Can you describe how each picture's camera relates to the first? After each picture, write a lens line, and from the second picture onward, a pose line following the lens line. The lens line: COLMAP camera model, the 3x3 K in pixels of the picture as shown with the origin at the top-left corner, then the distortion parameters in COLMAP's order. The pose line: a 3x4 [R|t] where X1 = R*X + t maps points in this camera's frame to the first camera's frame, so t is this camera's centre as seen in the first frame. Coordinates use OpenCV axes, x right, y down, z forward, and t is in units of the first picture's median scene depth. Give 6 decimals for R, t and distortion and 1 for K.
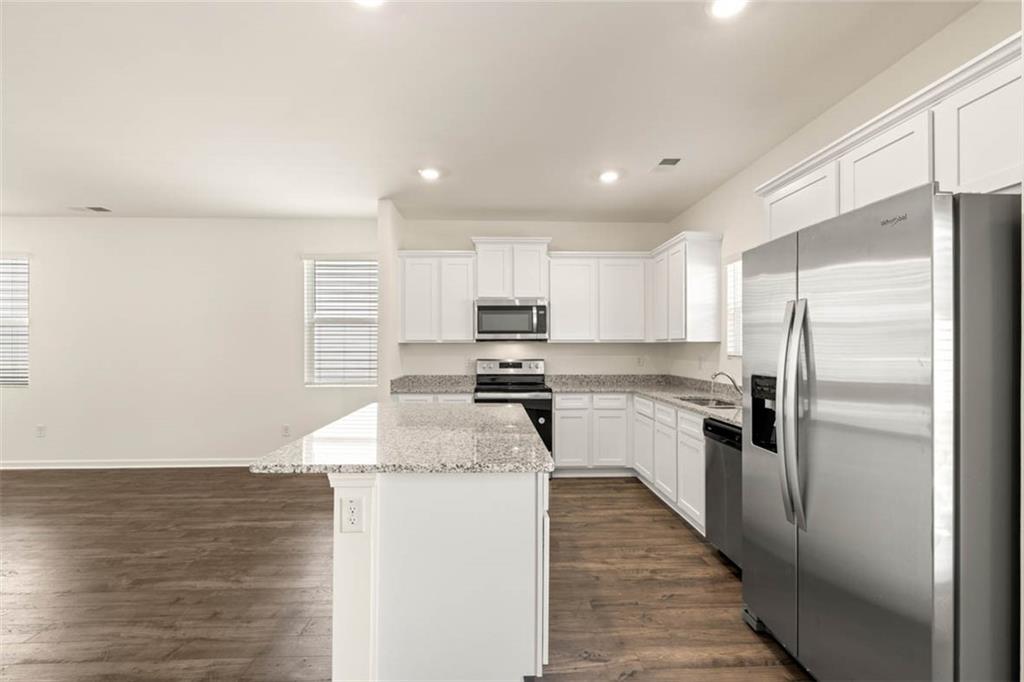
lens RADIAL K [[437.3, 0, 509.8], [0, 437.3, 343.4], [0, 0, 1]] dist [-0.001983, -0.000199]
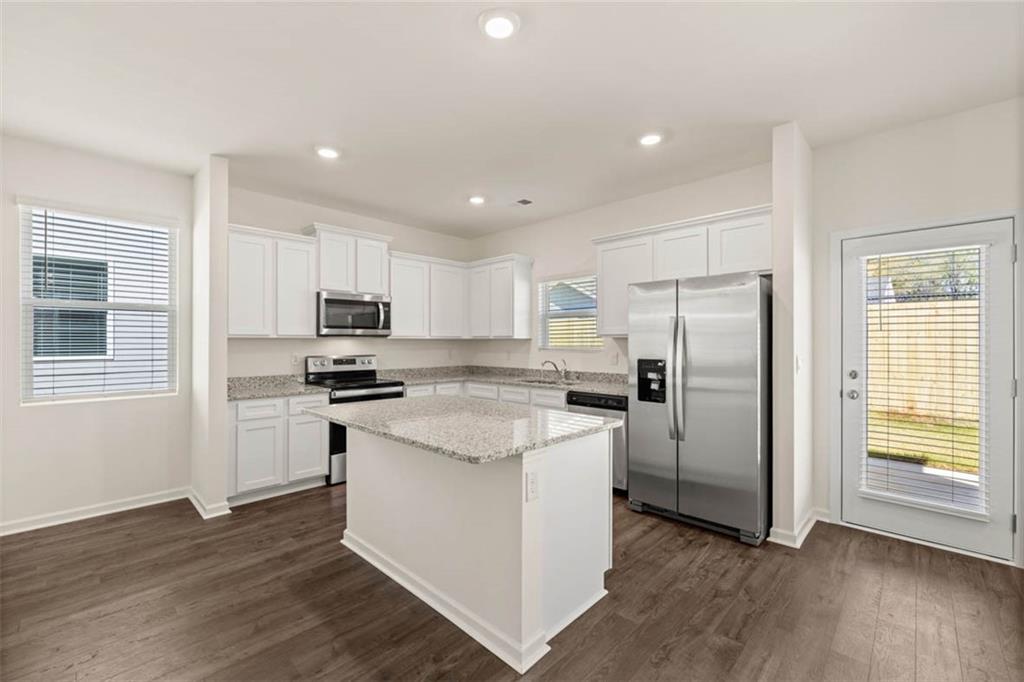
lens RADIAL K [[427.0, 0, 512.0], [0, 427.0, 341.0], [0, 0, 1]] dist [-0.001059, -0.000412]
pose [[0.722750, 0.002068, 0.691107, -0.440057], [-0.004735, 0.999987, 0.001959, 0.000913], [-0.691094, -0.004689, 0.722750, 0.076630]]
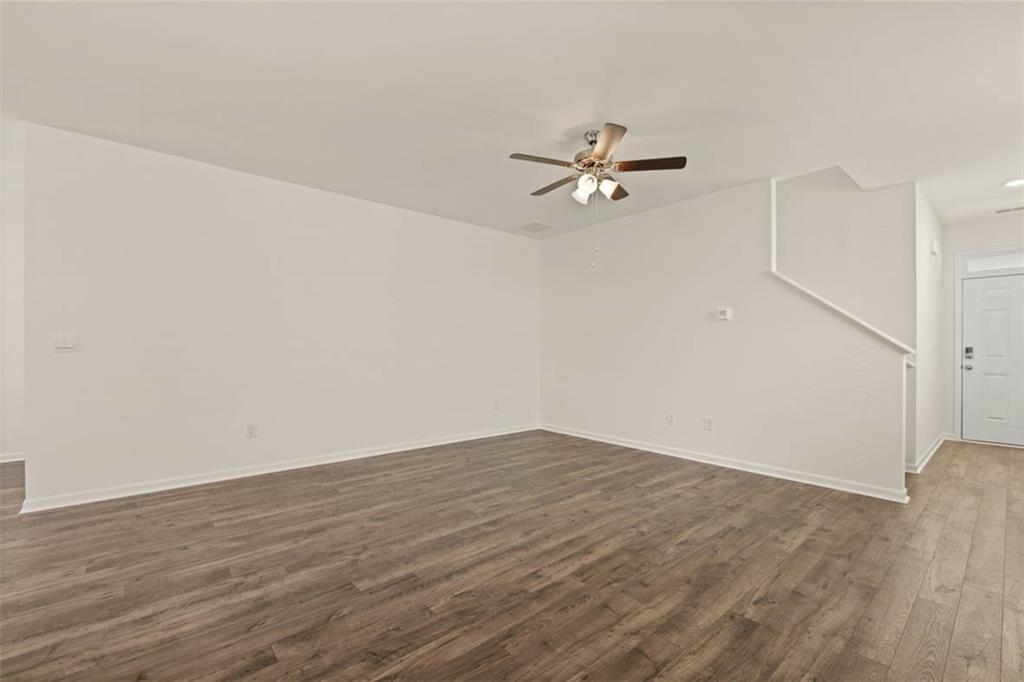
lens RADIAL K [[432.2, 0, 515.5], [0, 432.2, 350.0], [0, 0, 1]] dist [-0.002967, -0.000271]
pose [[-0.782853, -0.002858, -0.622201, -0.426966], [0.002969, 0.999961, -0.008329, 0.048077], [0.622200, -0.008368, -0.782813, 1.006218]]
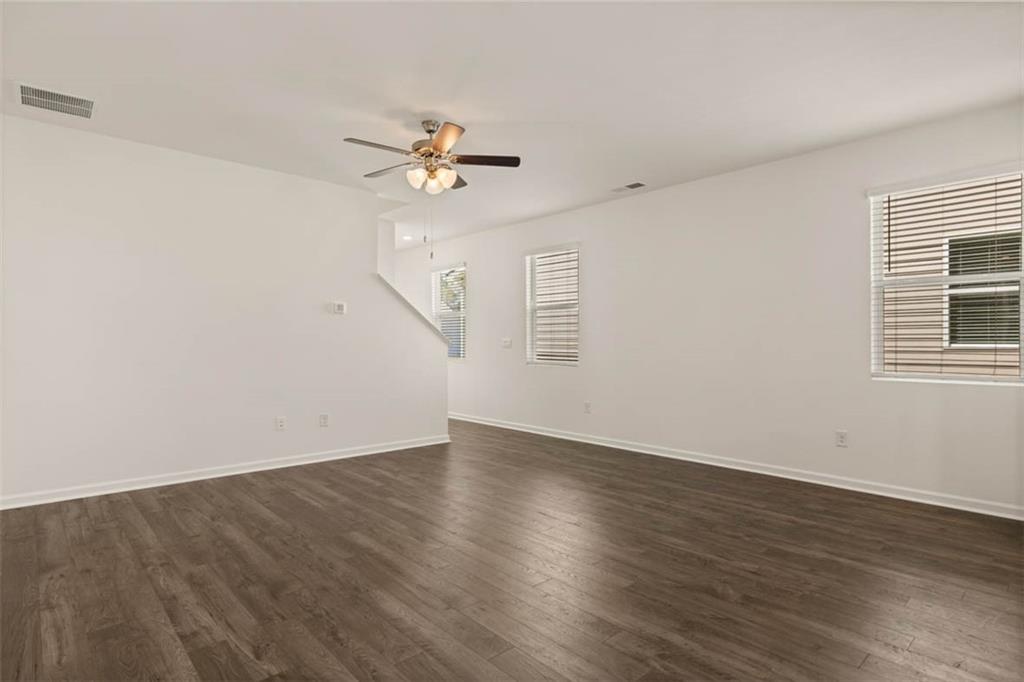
lens RADIAL K [[532.8, 0, 507.2], [0, 532.8, 342.4], [0, 0, 1]] dist [0.002416, 0.001100]
pose [[0.639197, -0.000843, -0.769042, -0.216191], [0.008400, 0.999947, 0.005886, 0.034887], [0.768997, -0.010223, 0.639171, 0.014898]]
